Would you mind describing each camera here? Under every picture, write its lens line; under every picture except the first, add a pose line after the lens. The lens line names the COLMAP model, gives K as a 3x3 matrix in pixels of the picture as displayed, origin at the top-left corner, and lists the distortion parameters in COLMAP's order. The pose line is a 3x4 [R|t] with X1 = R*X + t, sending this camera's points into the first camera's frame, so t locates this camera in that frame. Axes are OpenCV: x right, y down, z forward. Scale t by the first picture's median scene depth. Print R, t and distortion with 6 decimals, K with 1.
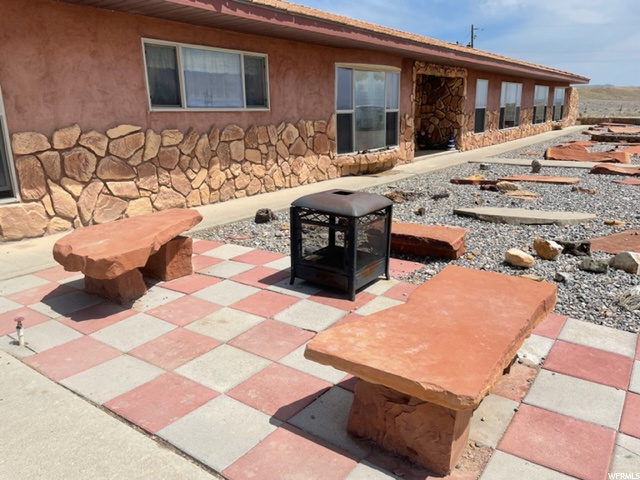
lens RADIAL K [[491.6, 0, 313.4], [0, 491.6, 240.5], [0, 0, 1]] dist [0.025933, -0.008208]
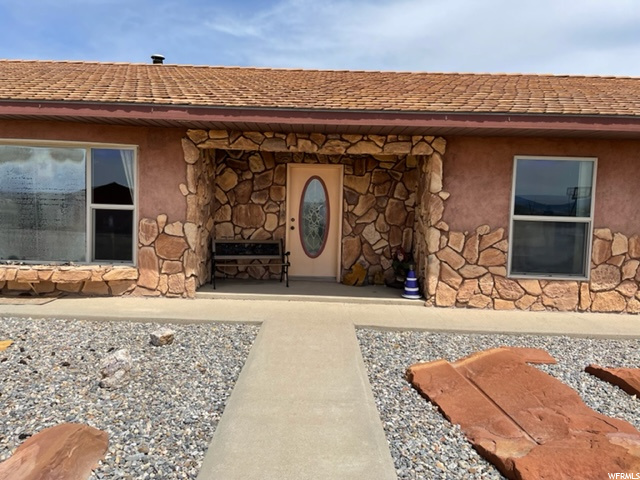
lens RADIAL K [[491.6, 0, 313.4], [0, 491.6, 240.5], [0, 0, 1]] dist [0.025933, -0.008208]
pose [[0.576274, 0.053548, -0.815501, 0.769752], [-0.248813, 0.961977, -0.112657, -0.199079], [0.778461, 0.267828, 0.567686, 0.792333]]
